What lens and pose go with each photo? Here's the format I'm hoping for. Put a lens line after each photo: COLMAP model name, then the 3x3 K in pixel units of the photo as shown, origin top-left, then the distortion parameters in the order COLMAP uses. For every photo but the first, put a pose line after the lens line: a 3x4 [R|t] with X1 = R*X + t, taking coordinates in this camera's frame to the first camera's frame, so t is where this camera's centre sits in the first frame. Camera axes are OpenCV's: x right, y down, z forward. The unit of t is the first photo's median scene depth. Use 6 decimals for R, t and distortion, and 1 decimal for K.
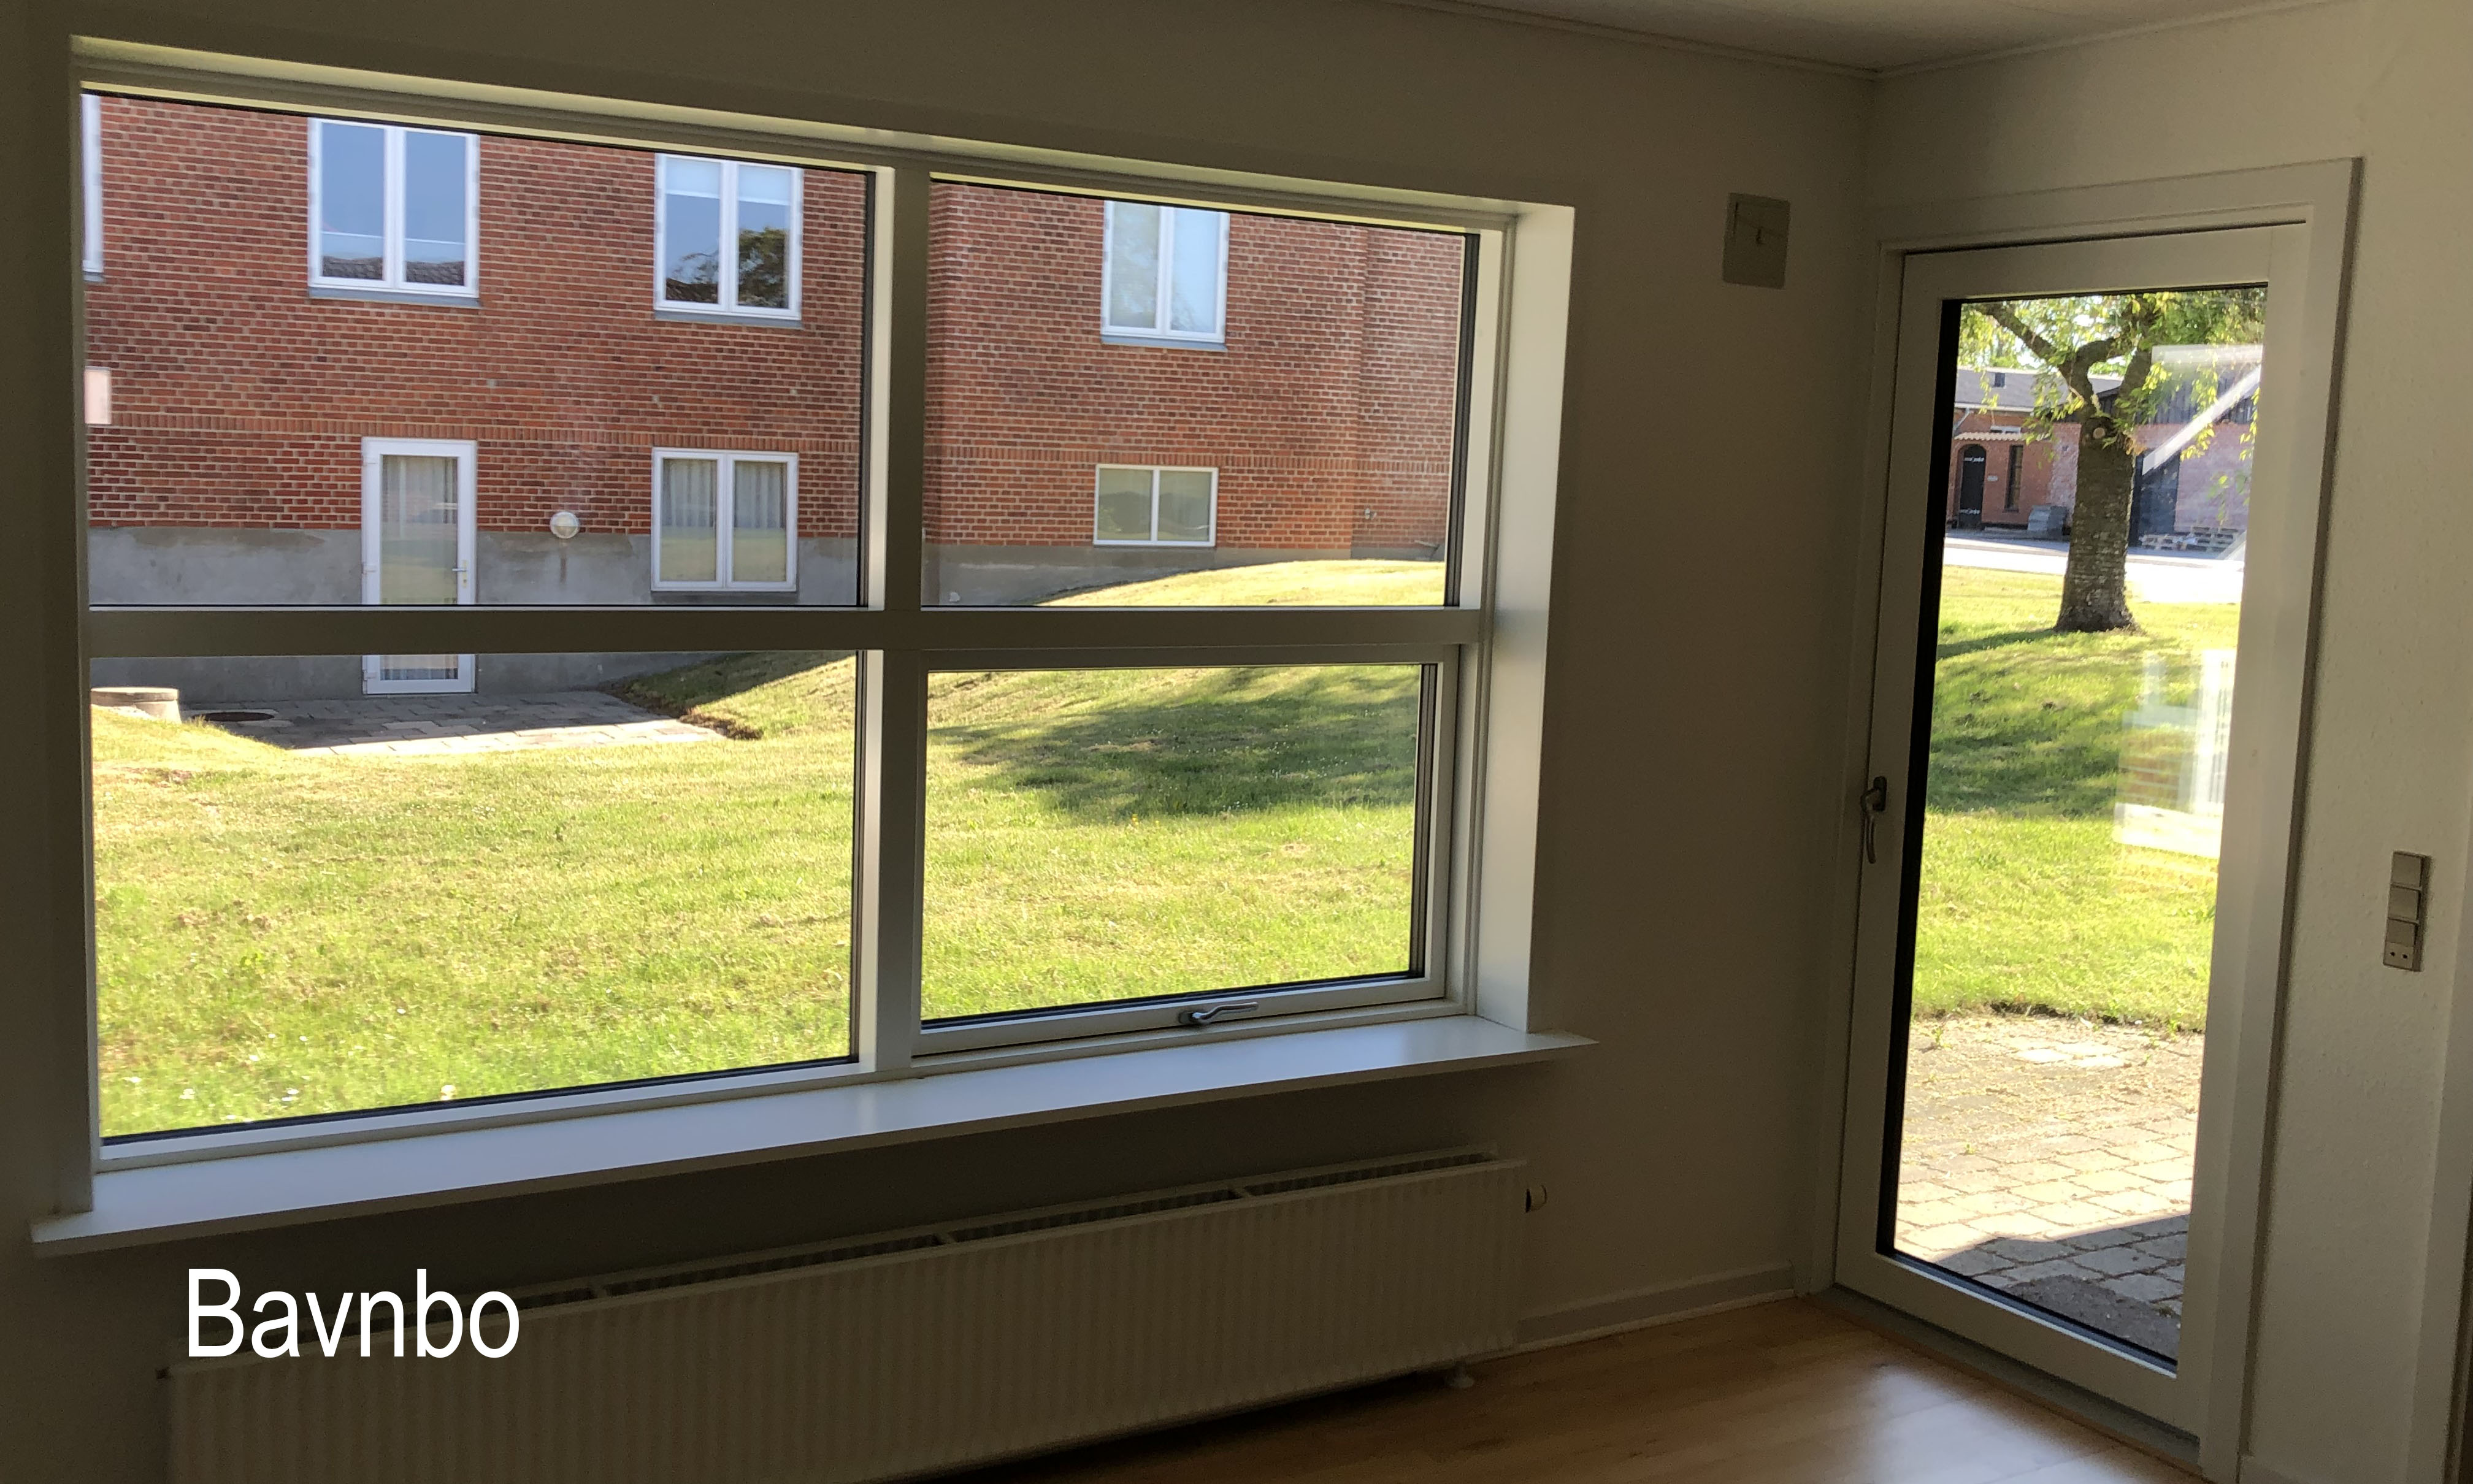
lens RADIAL K [[2317.7, 0, 1236.6], [0, 2317.7, 748.9], [0, 0, 1]] dist [0.025354, 0.000000]
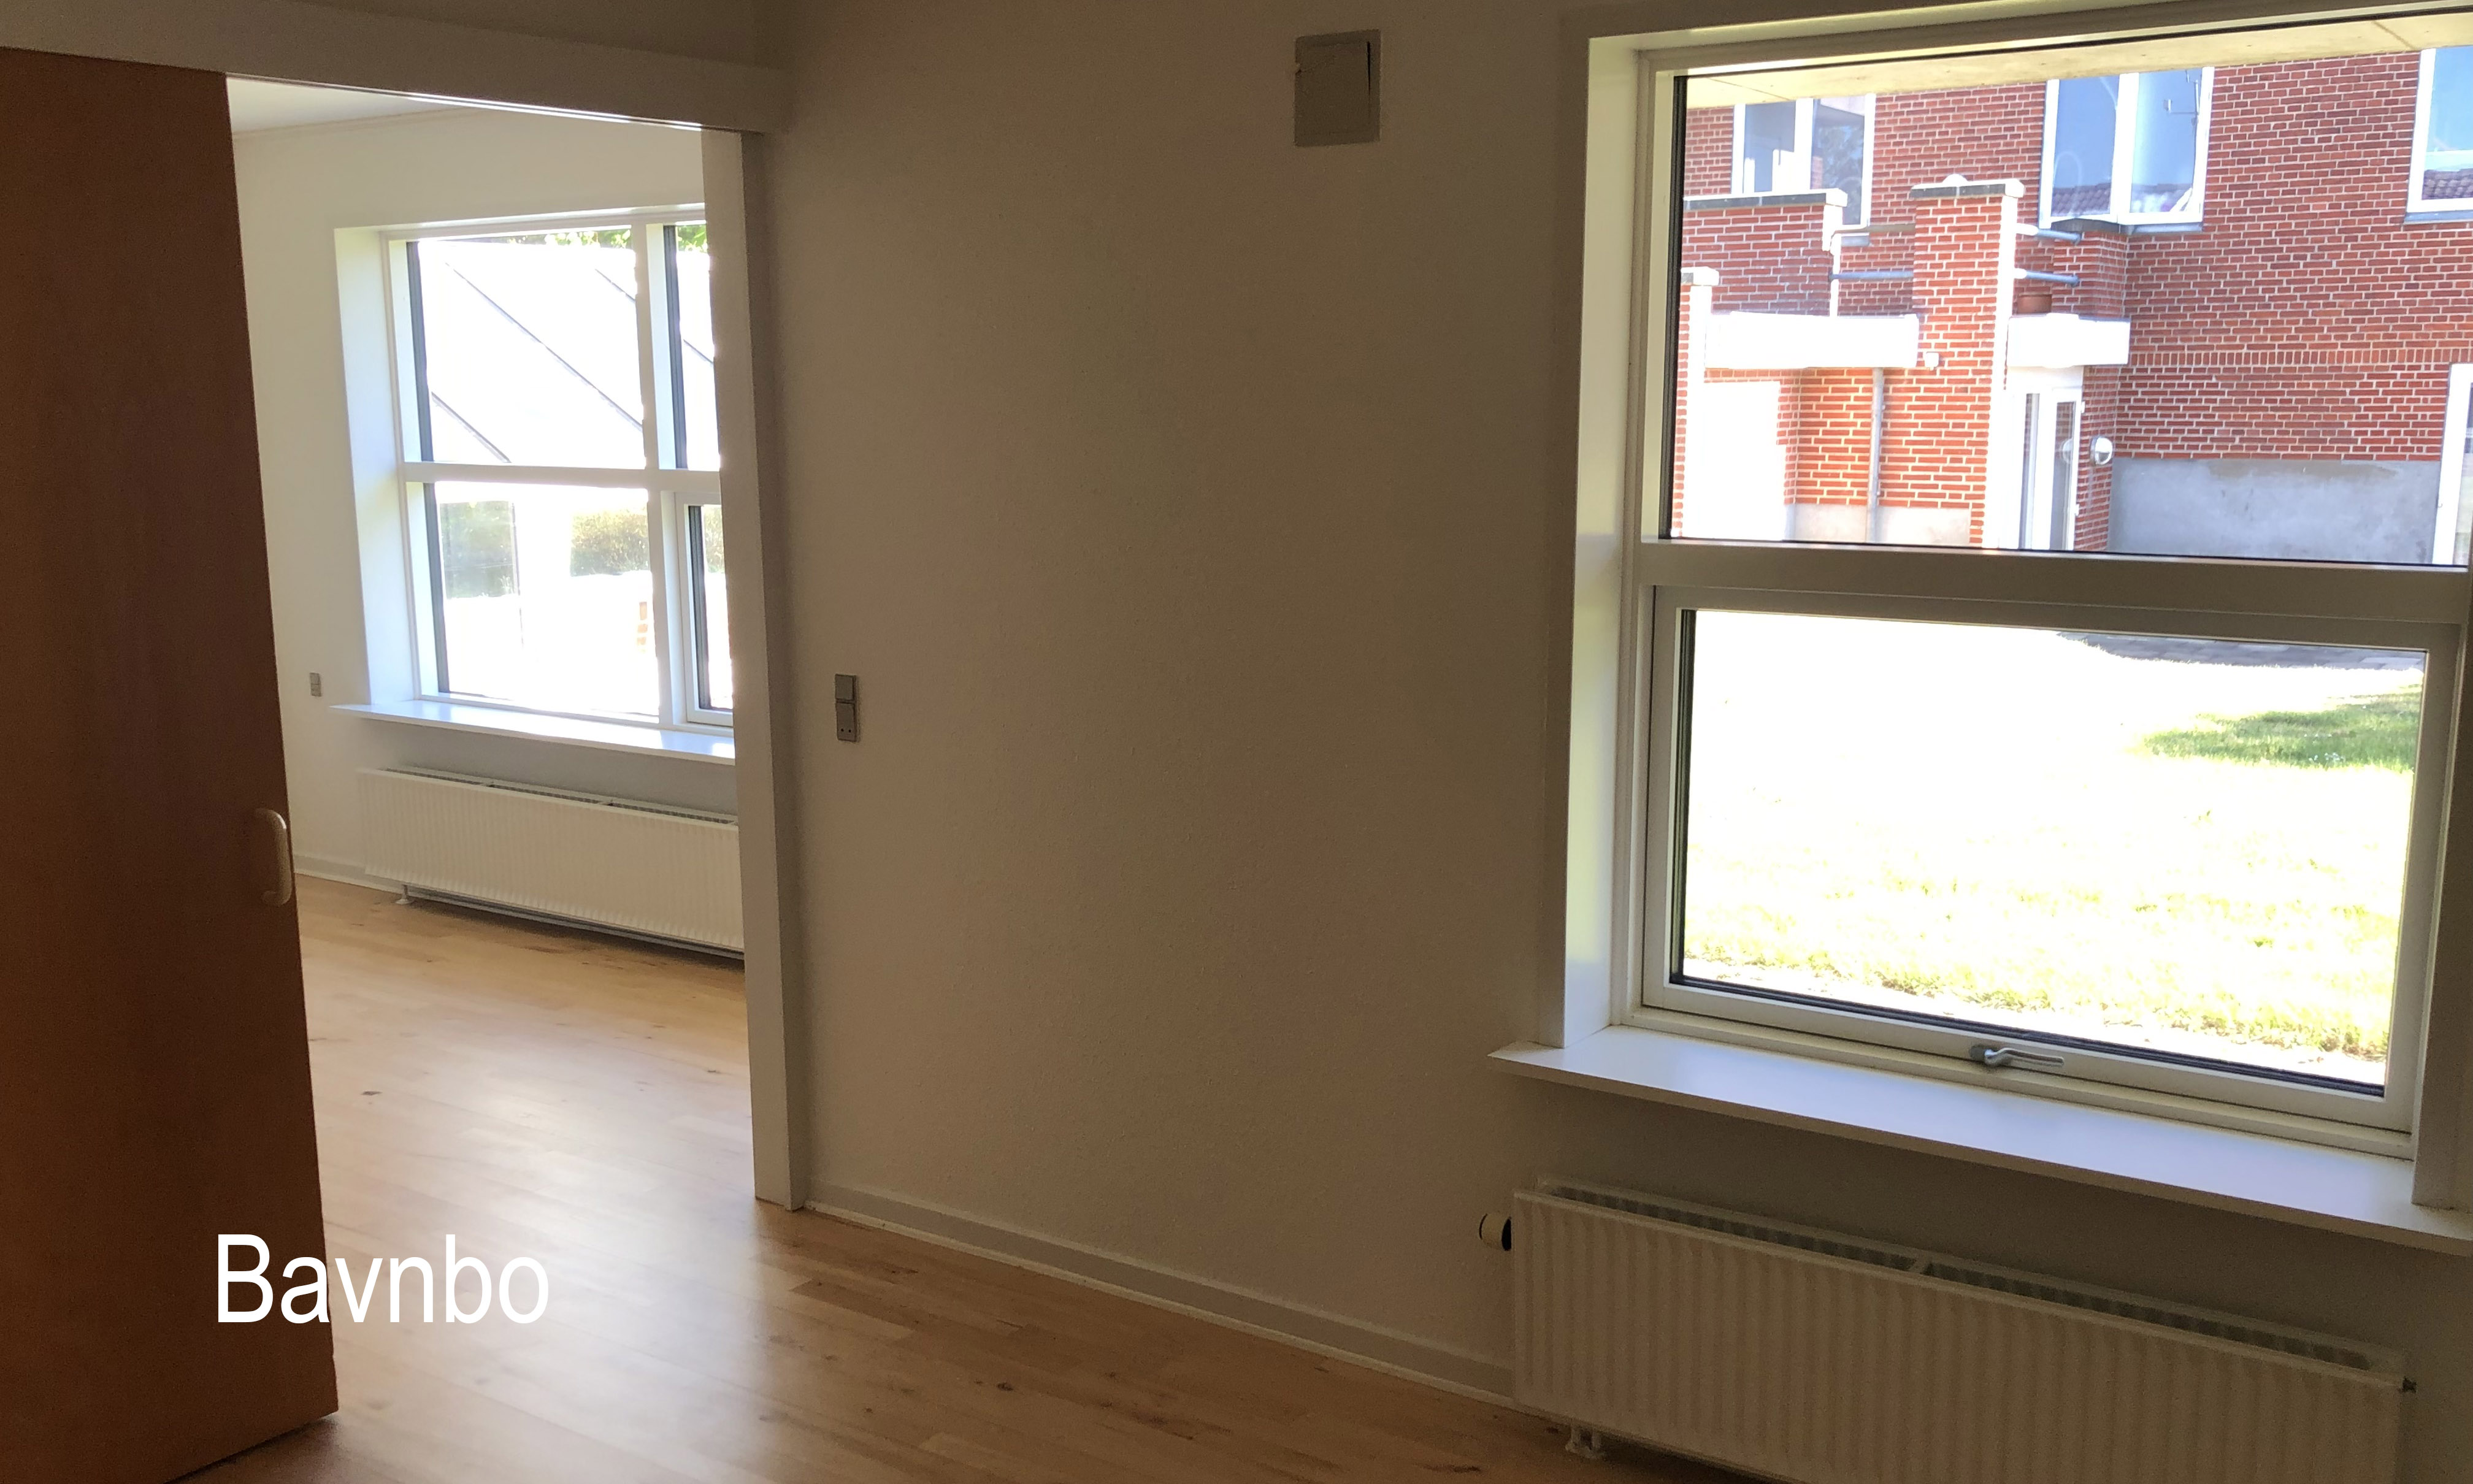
lens RADIAL K [[2140.0, 0, 1236.7], [0, 2140.0, 734.4], [0, 0, 1]] dist [0.007323, 0.006193]
pose [[0.441436, 0.115231, -0.889863, 0.213636], [-0.084938, 0.992633, 0.086403, -0.016848], [0.893264, 0.037442, 0.447971, 0.164817]]
